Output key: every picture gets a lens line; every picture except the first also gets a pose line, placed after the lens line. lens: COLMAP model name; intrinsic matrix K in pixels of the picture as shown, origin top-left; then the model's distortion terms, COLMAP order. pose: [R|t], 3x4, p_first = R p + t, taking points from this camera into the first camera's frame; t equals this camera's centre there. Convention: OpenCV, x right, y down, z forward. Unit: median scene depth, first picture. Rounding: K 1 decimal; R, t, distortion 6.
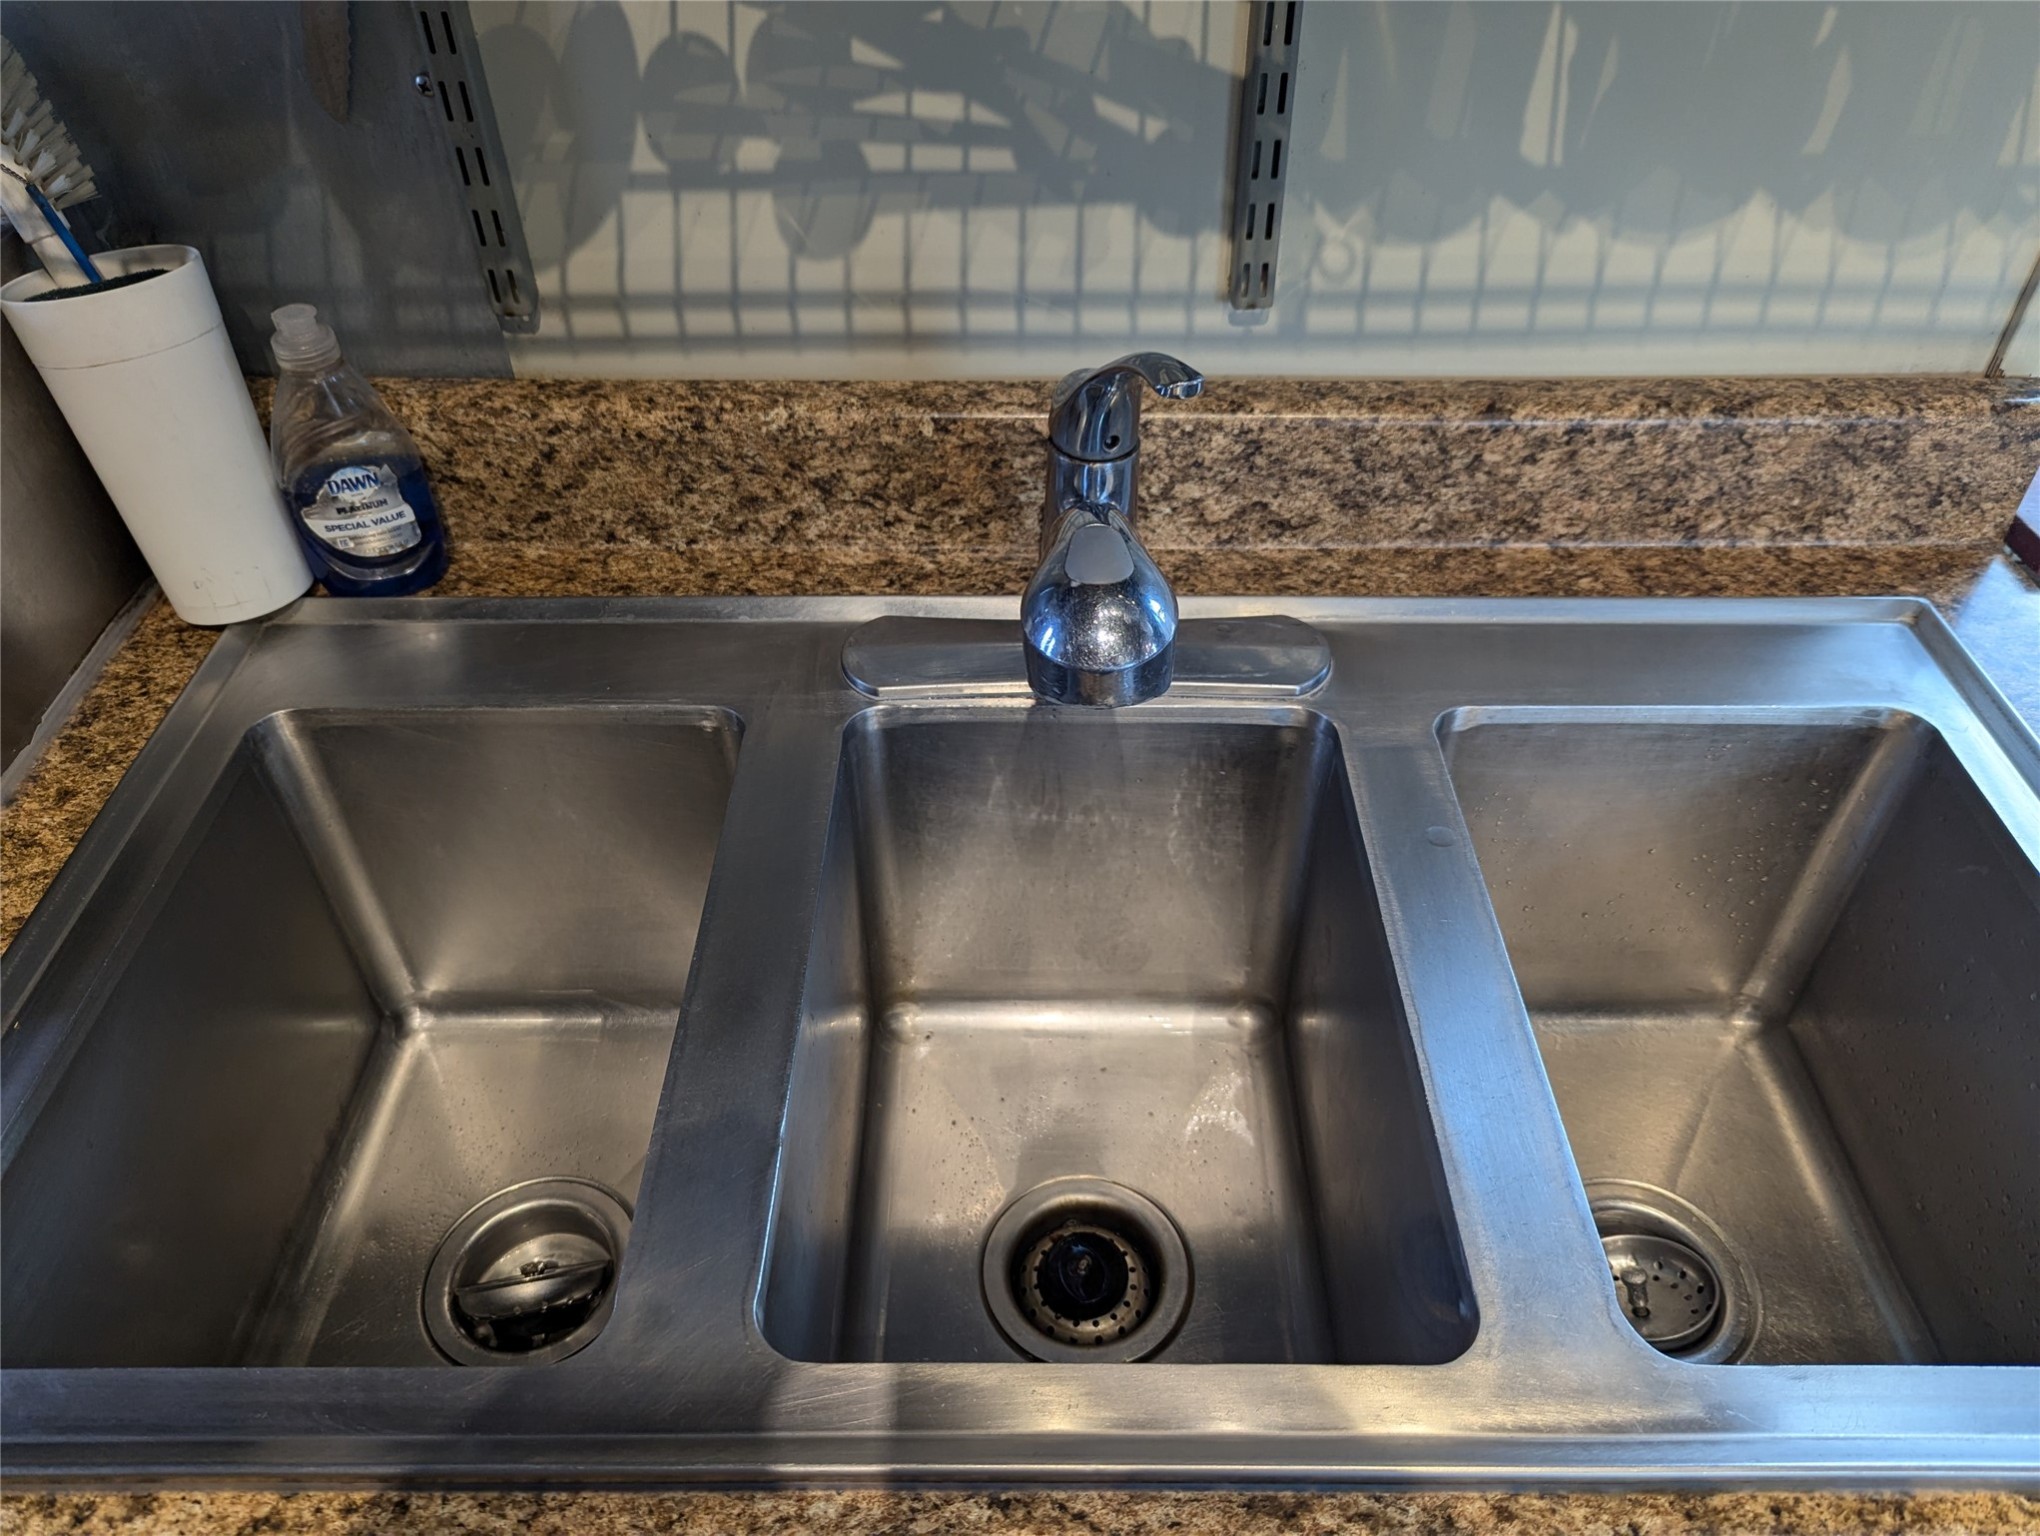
lens RADIAL K [[1451.1, 0, 1031.7], [0, 1451.1, 769.5], [0, 0, 1]] dist [0.043655, -0.035778]
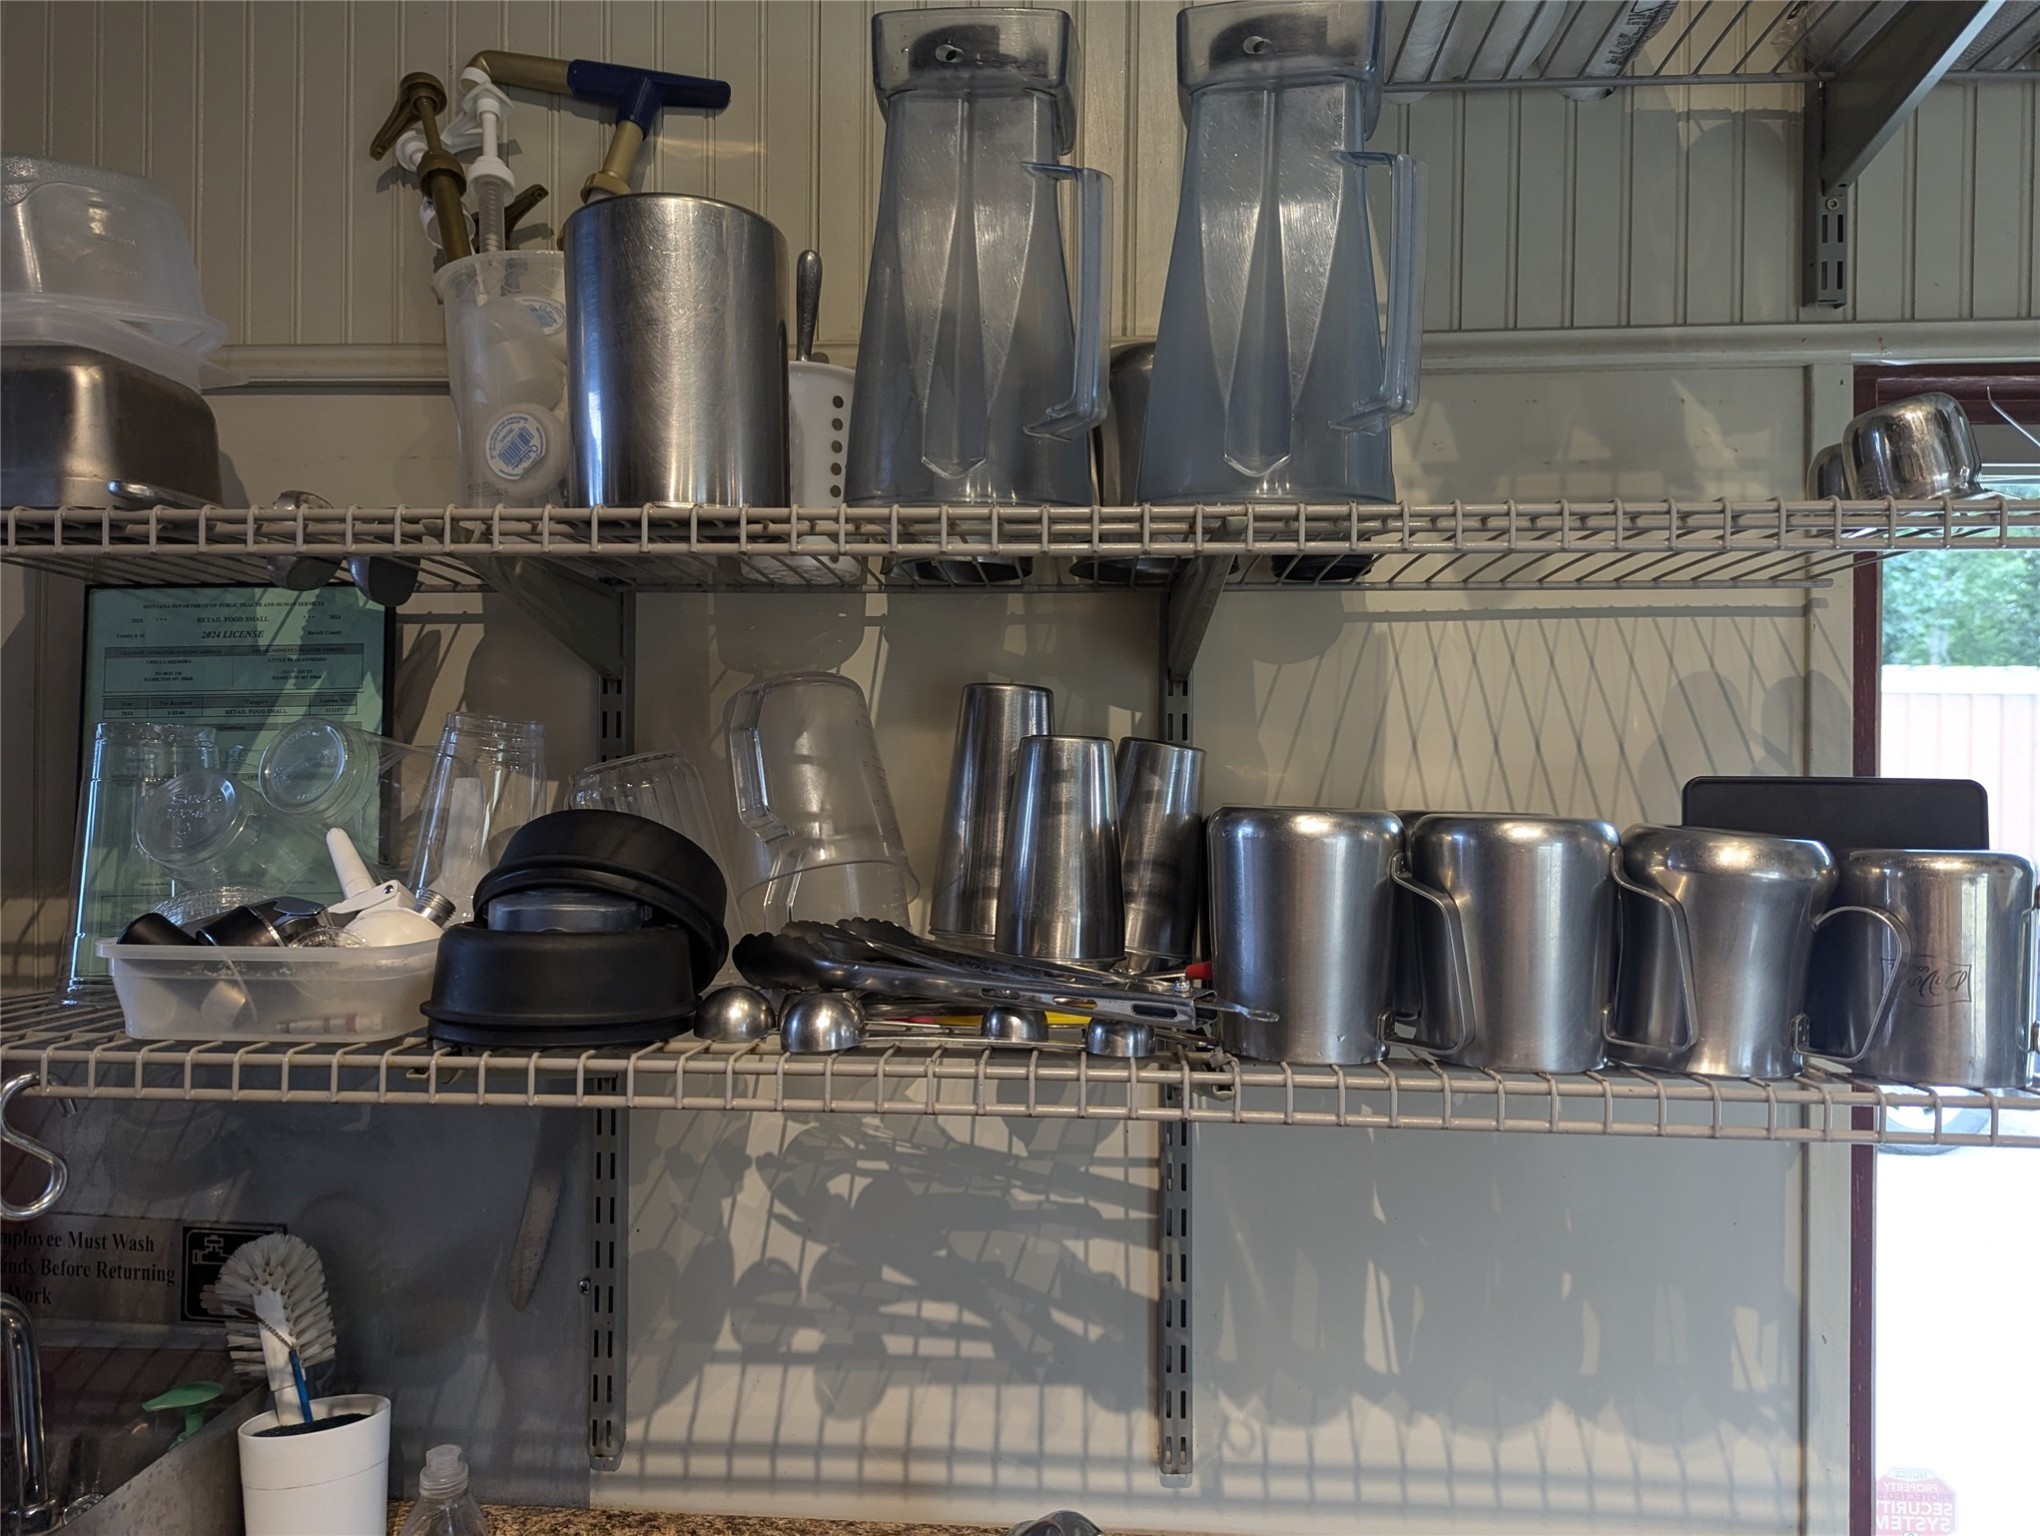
lens RADIAL K [[1451.1, 0, 1011.6], [0, 1451.1, 787.8], [0, 0, 1]] dist [0.043655, -0.035778]
pose [[0.998169, 0.015900, -0.058360, 0.073122], [-0.050679, 0.746544, -0.663404, 0.089779], [0.033020, 0.665147, 0.745982, -0.350960]]
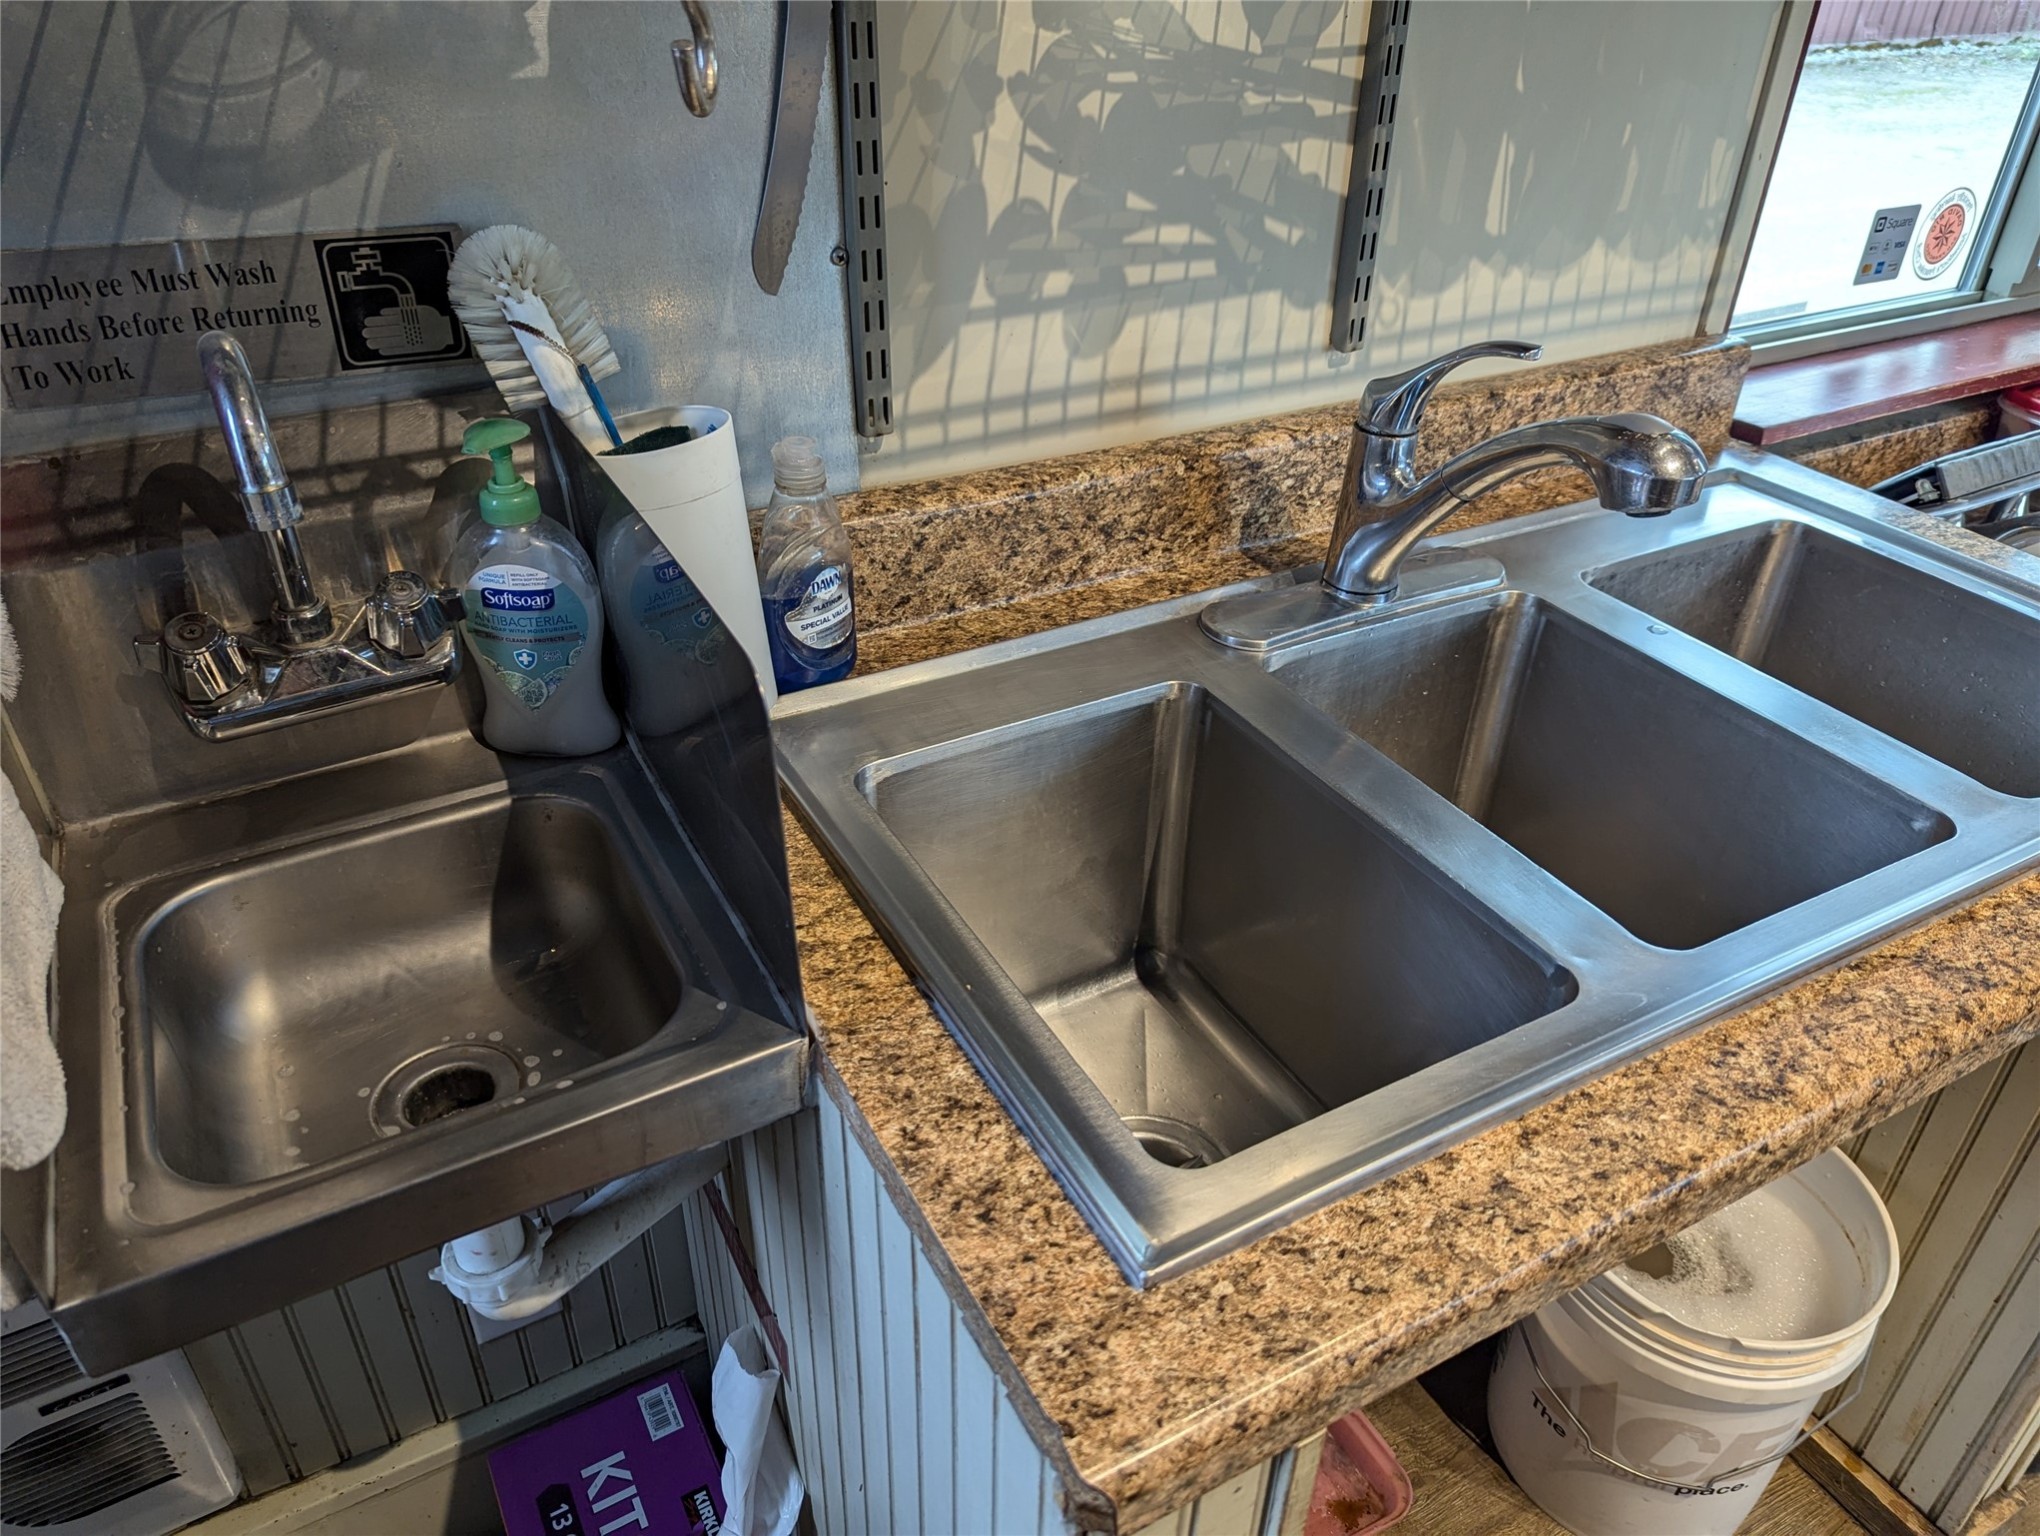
lens RADIAL K [[1451.1, 0, 1031.2], [0, 1451.1, 769.6], [0, 0, 1]] dist [0.043655, -0.035778]
pose [[0.871050, -0.248715, 0.423572, -0.836697], [0.308290, 0.948152, -0.077238, 0.087556], [-0.382401, 0.197861, 0.902564, -0.092209]]
